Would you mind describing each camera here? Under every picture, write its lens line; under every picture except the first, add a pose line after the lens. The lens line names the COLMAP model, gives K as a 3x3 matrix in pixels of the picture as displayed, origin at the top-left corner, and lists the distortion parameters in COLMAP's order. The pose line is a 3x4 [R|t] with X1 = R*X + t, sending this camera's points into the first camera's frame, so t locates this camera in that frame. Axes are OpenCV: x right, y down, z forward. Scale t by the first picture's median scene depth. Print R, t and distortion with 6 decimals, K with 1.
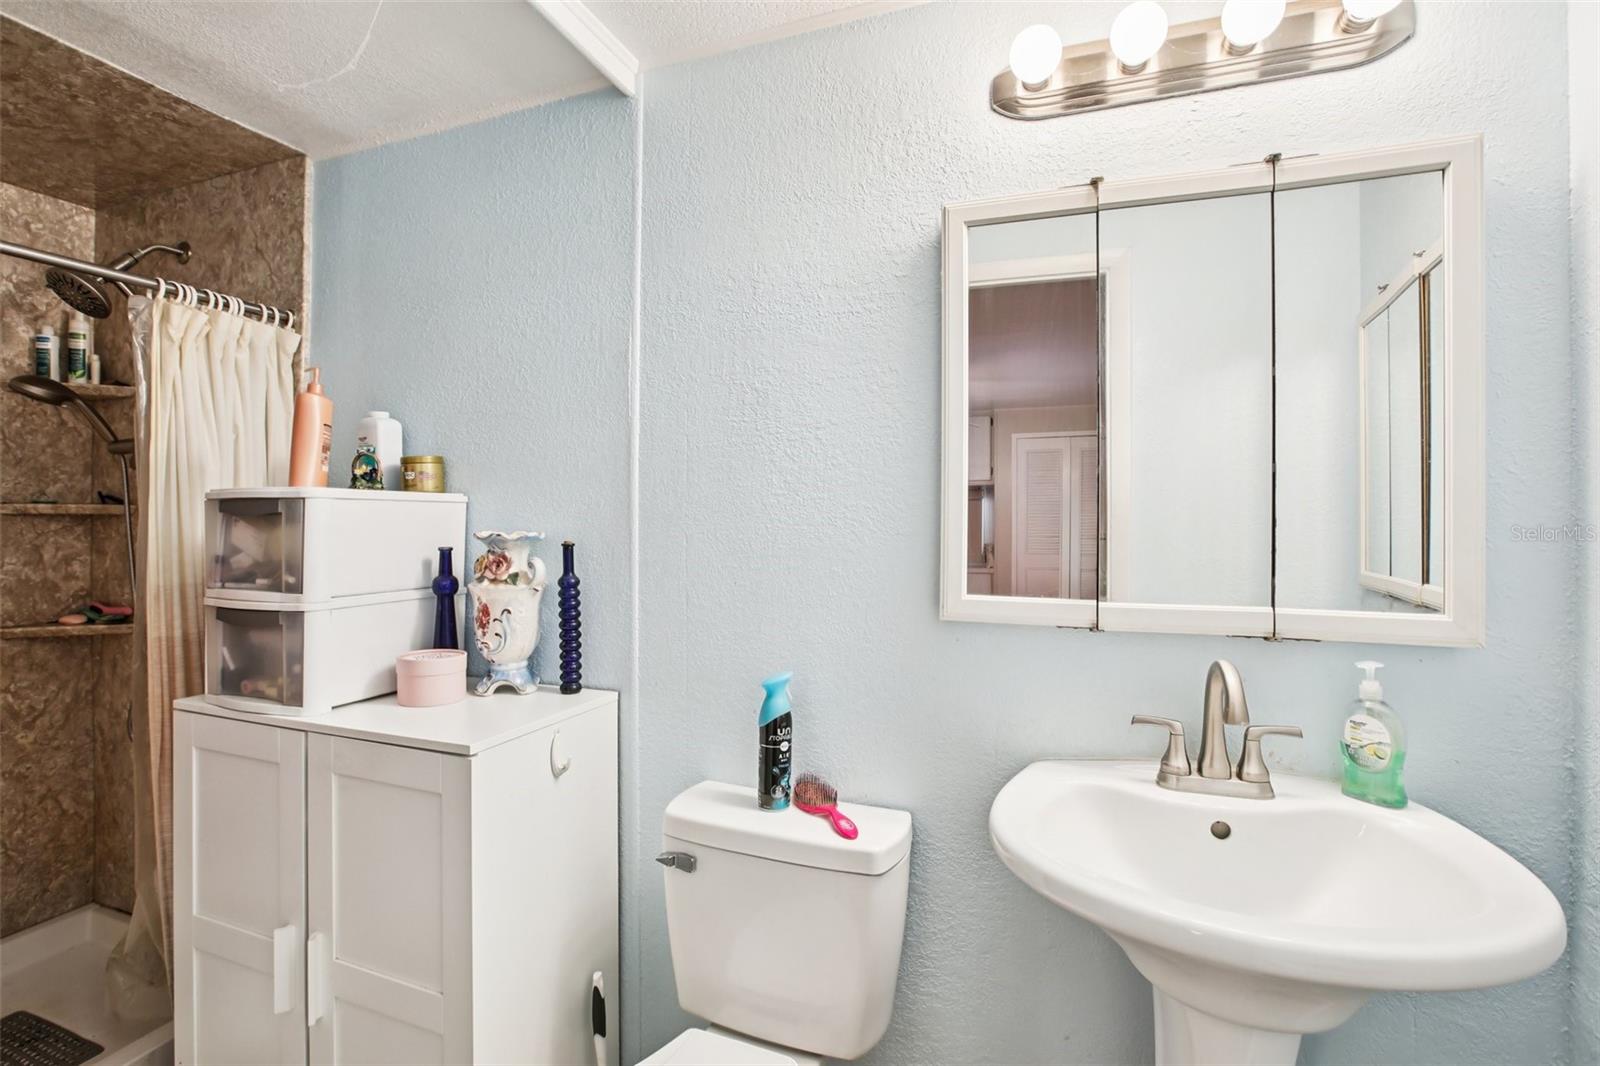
lens RADIAL K [[737.2, 0, 803.3], [0, 737.2, 523.9], [0, 0, 1]] dist [-0.047317, 0.015341]
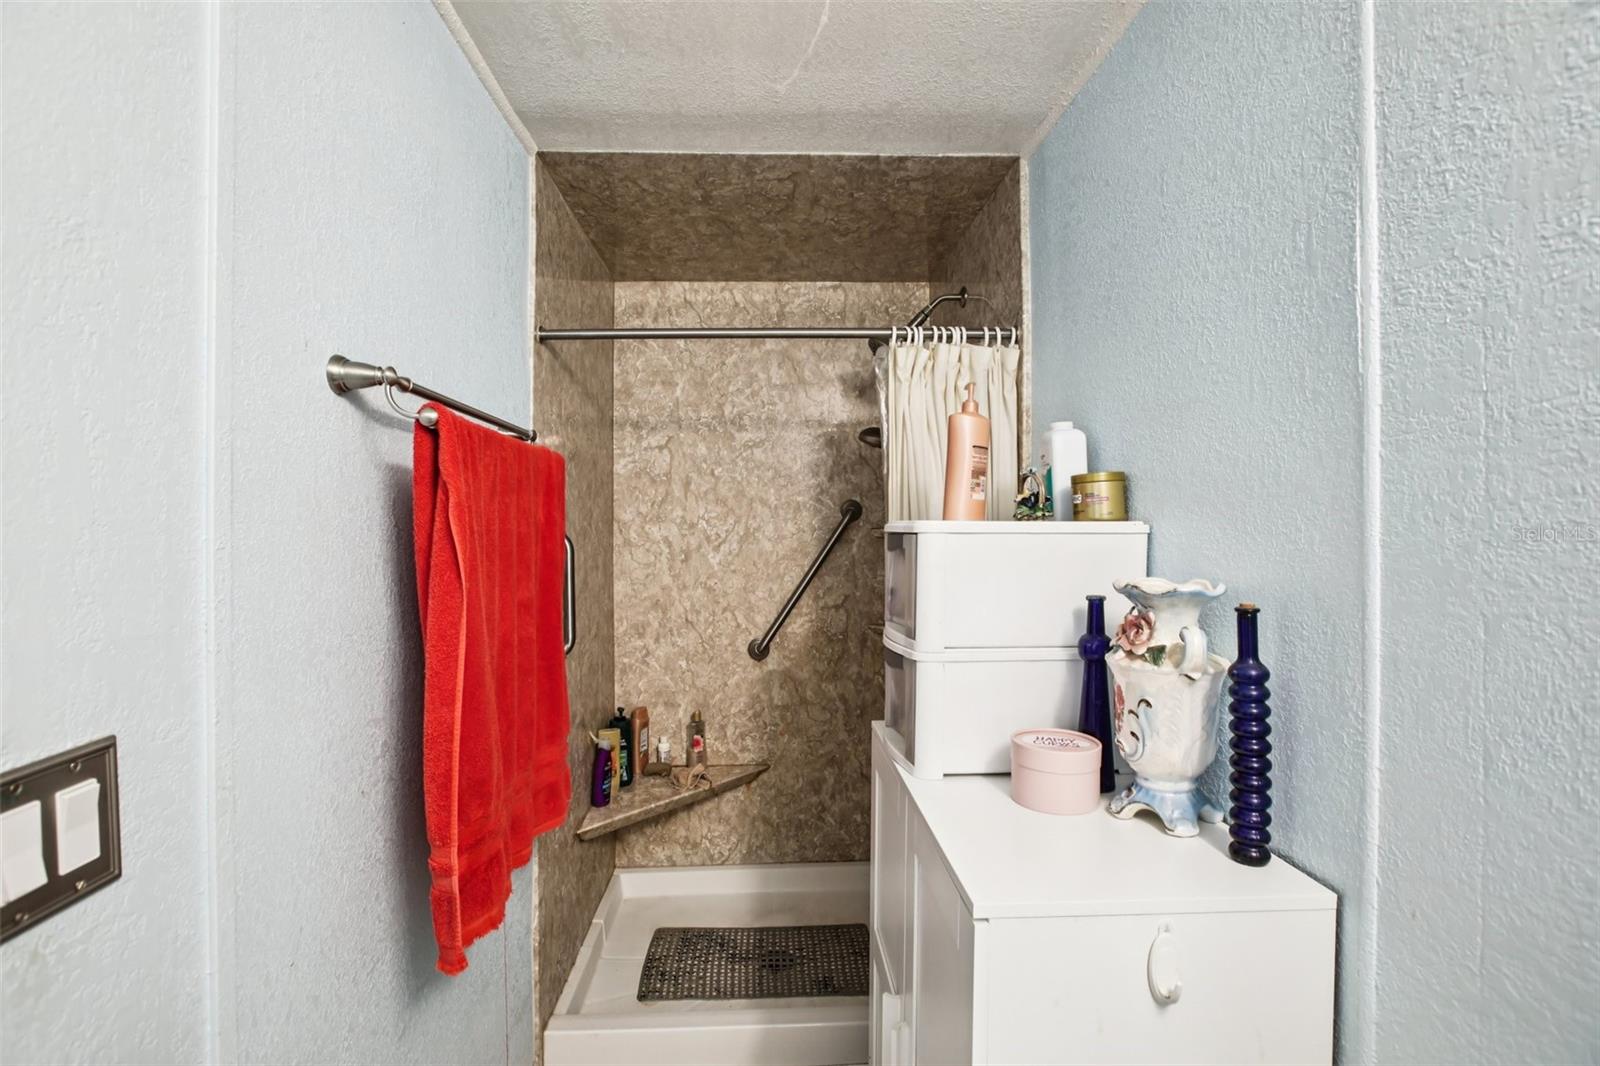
lens RADIAL K [[737.2, 0, 788.1], [0, 737.2, 525.3], [0, 0, 1]] dist [-0.047317, 0.015341]
pose [[0.376845, -0.001639, -0.926275, 0.079888], [-0.004528, 0.999983, -0.003611, -0.035672], [0.926265, 0.005555, 0.376831, 0.435654]]
